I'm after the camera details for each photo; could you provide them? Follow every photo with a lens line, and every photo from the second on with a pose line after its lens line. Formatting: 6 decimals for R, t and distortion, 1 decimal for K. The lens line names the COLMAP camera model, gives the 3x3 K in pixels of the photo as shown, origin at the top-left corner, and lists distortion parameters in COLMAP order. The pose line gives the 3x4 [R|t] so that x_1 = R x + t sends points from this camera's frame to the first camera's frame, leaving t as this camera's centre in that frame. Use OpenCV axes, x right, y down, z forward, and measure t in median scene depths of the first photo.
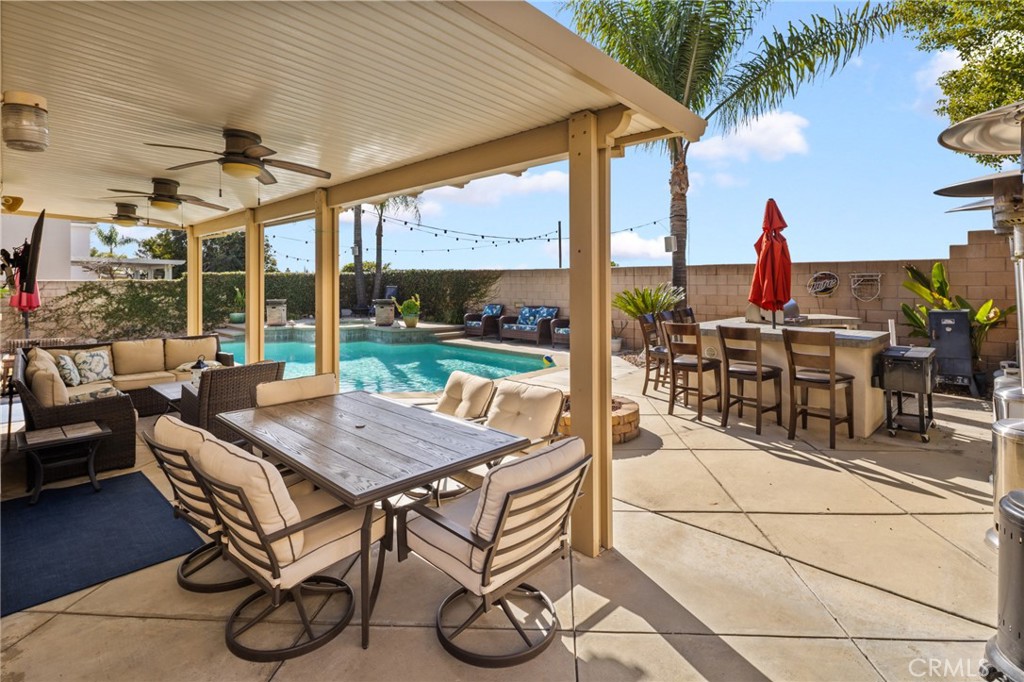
lens RADIAL K [[493.2, 0, 509.0], [0, 493.2, 283.7], [0, 0, 1]] dist [0.001502, -0.000298]
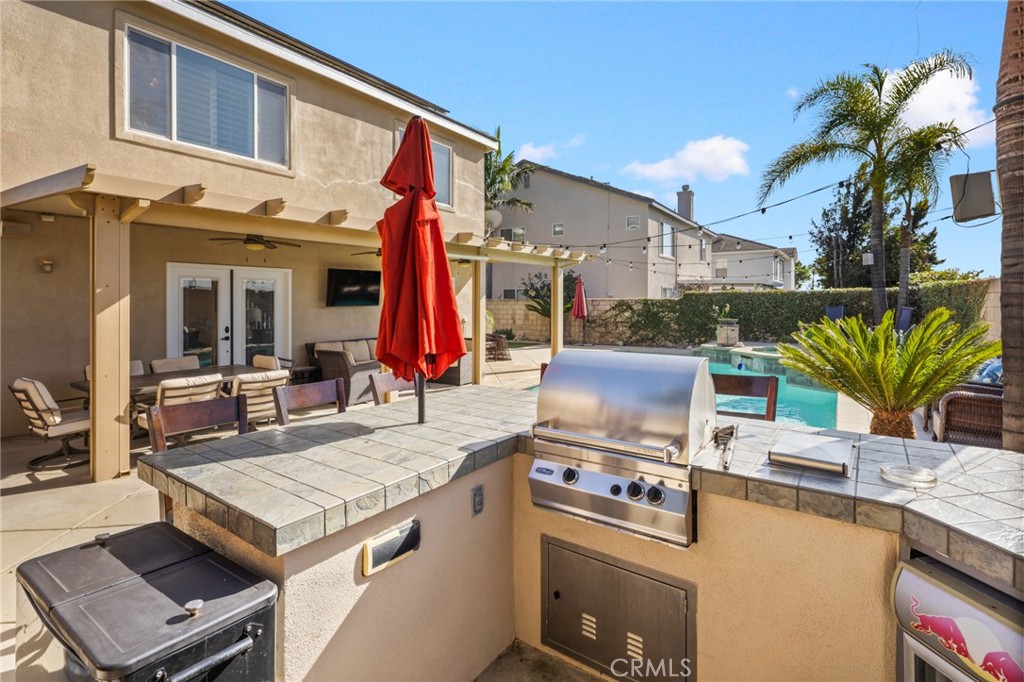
lens RADIAL K [[493.2, 0, 507.7], [0, 493.2, 301.4], [0, 0, 1]] dist [0.001502, -0.000298]
pose [[0.161696, 0.005863, -0.986823, 0.424583], [-0.001857, 0.999982, 0.005636, -0.006756], [0.986839, 0.000921, 0.161704, 0.436976]]
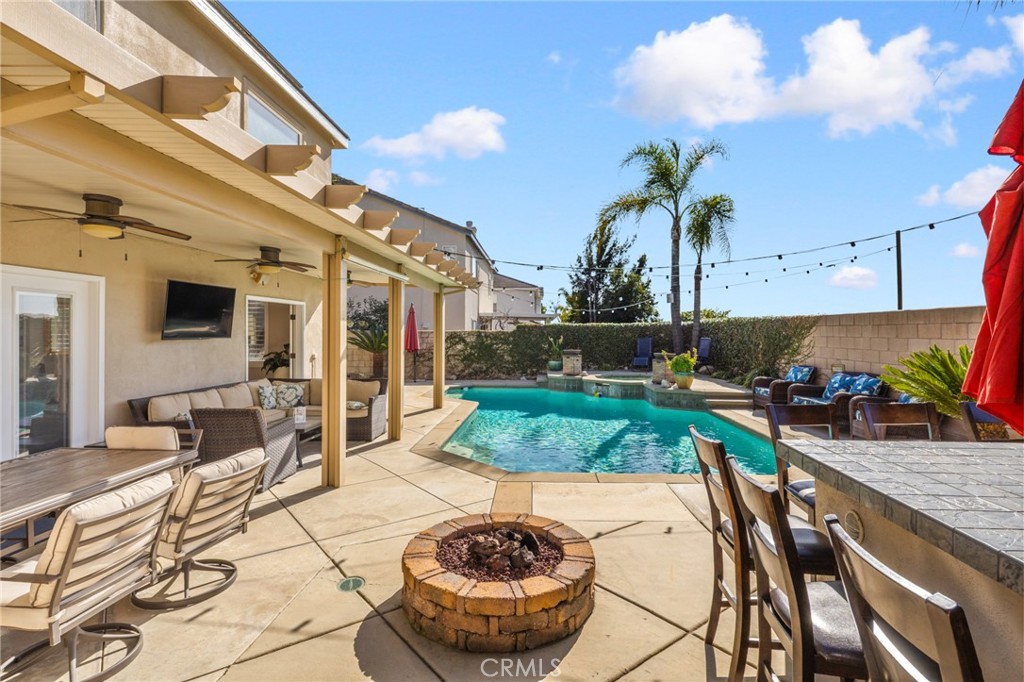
lens RADIAL K [[493.2, 0, 515.0], [0, 493.2, 329.6], [0, 0, 1]] dist [0.001502, -0.000298]
pose [[0.651515, -0.001691, -0.758634, 0.238601], [-0.004908, 0.999967, -0.006444, -0.002751], [0.758620, 0.007921, 0.651485, 0.250340]]
